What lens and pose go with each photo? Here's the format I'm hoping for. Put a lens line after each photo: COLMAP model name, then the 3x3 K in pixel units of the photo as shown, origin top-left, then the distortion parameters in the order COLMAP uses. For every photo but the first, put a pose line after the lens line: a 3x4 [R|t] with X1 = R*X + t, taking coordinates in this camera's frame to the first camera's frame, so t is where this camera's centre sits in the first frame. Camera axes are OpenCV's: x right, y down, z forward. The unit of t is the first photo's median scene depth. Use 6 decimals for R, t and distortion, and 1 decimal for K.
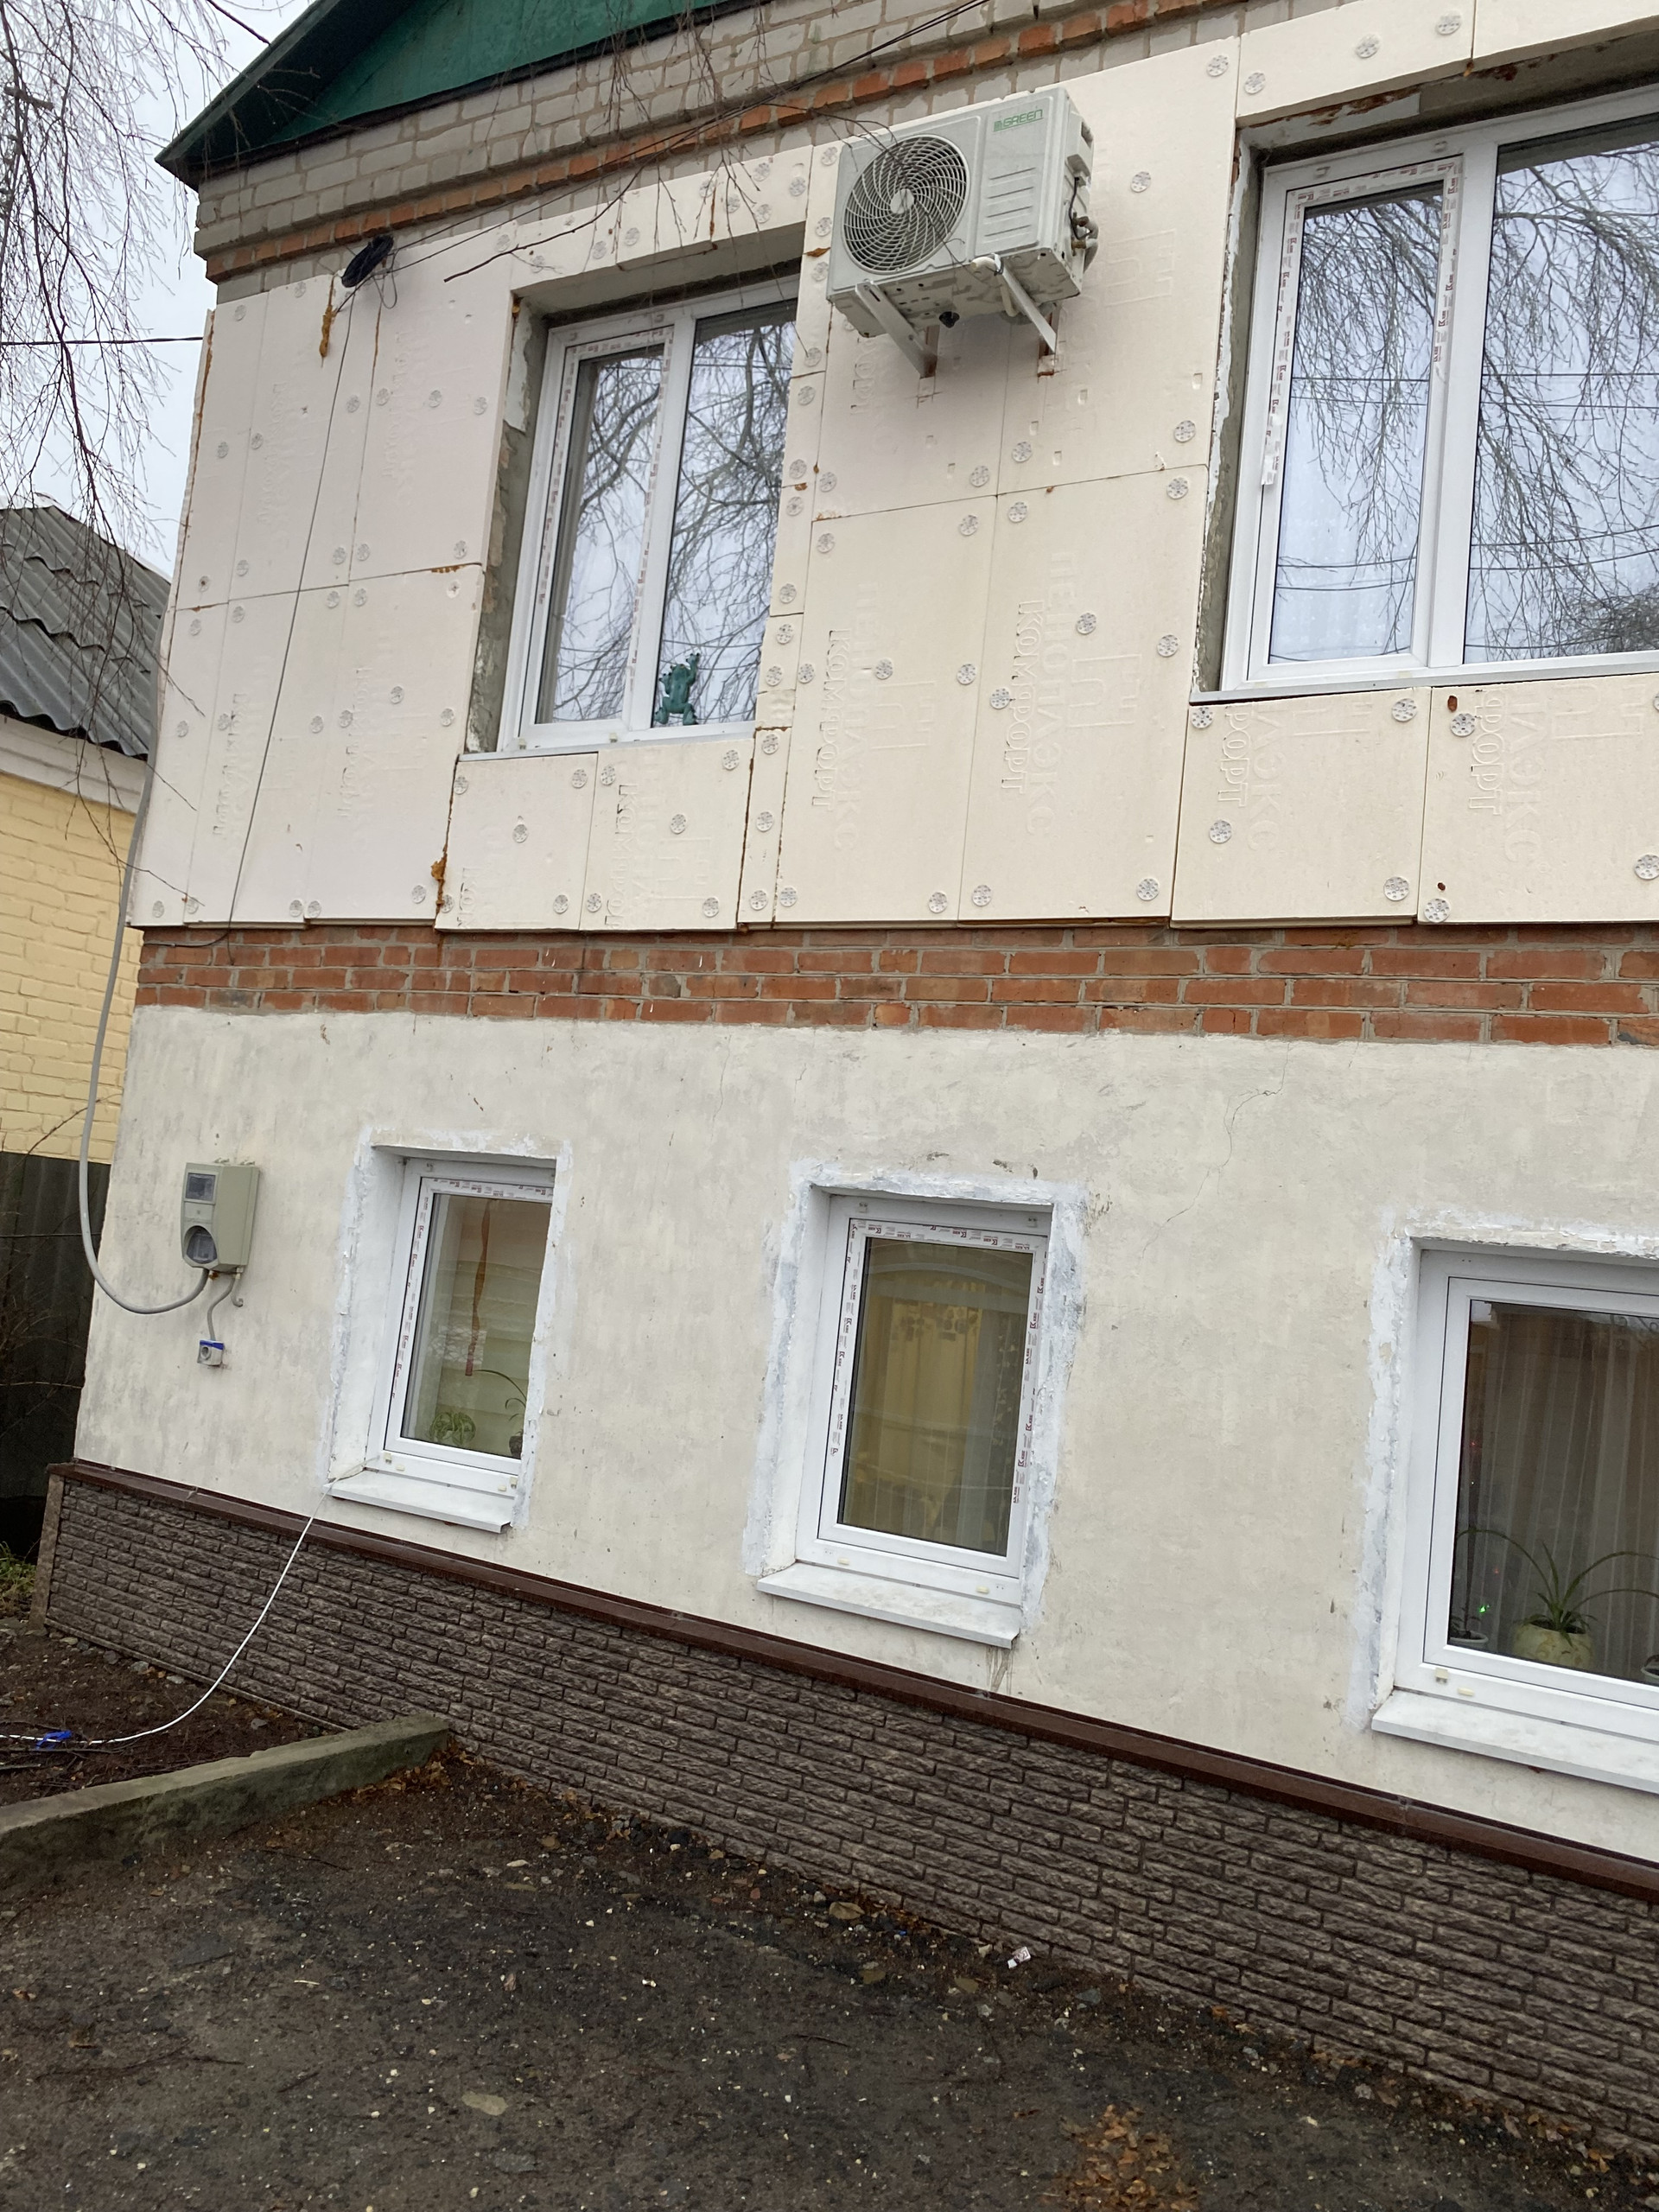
lens RADIAL K [[1699.0, 0, 829.5], [0, 1699.0, 1106.0], [0, 0, 1]] dist [0.065924, -0.080047]
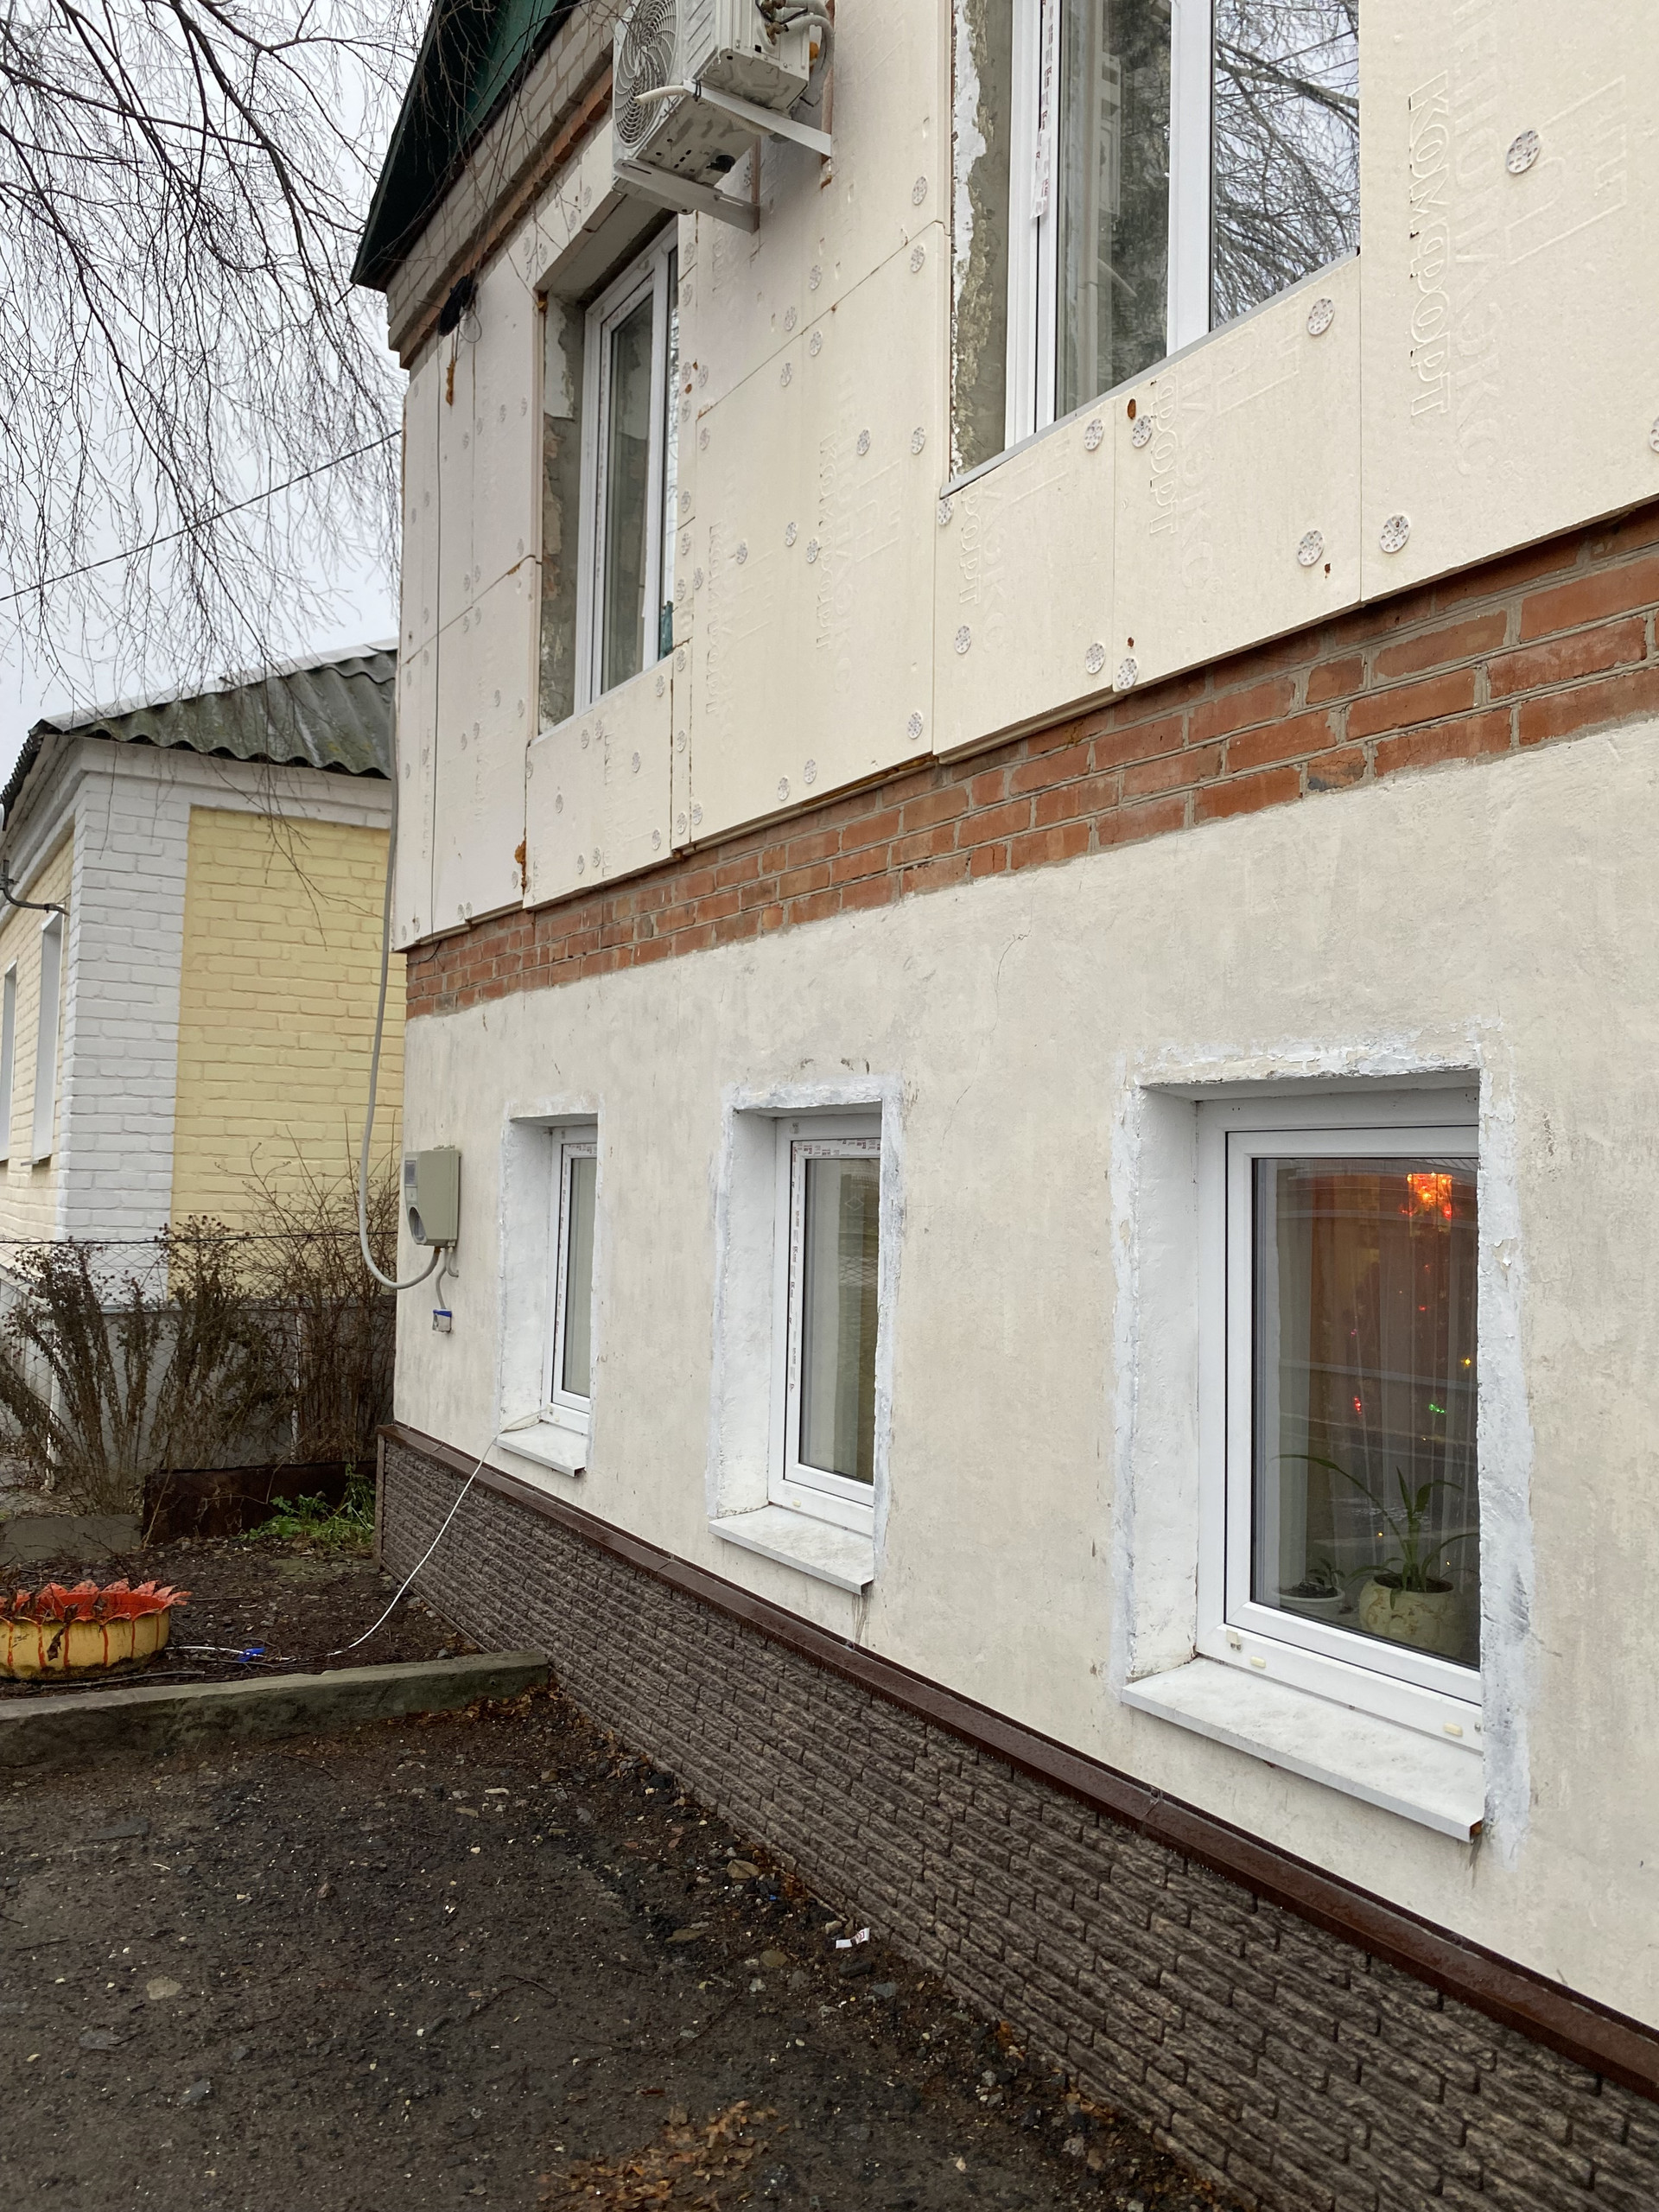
lens RADIAL K [[1688.1, 0, 829.5], [0, 1688.1, 1106.0], [0, 0, 1]] dist [0.072781, -0.099277]
pose [[0.867230, -0.108211, -0.486007, 0.583120], [0.109730, 0.993636, -0.025435, 0.087752], [0.485667, -0.031272, 0.873584, 0.234613]]
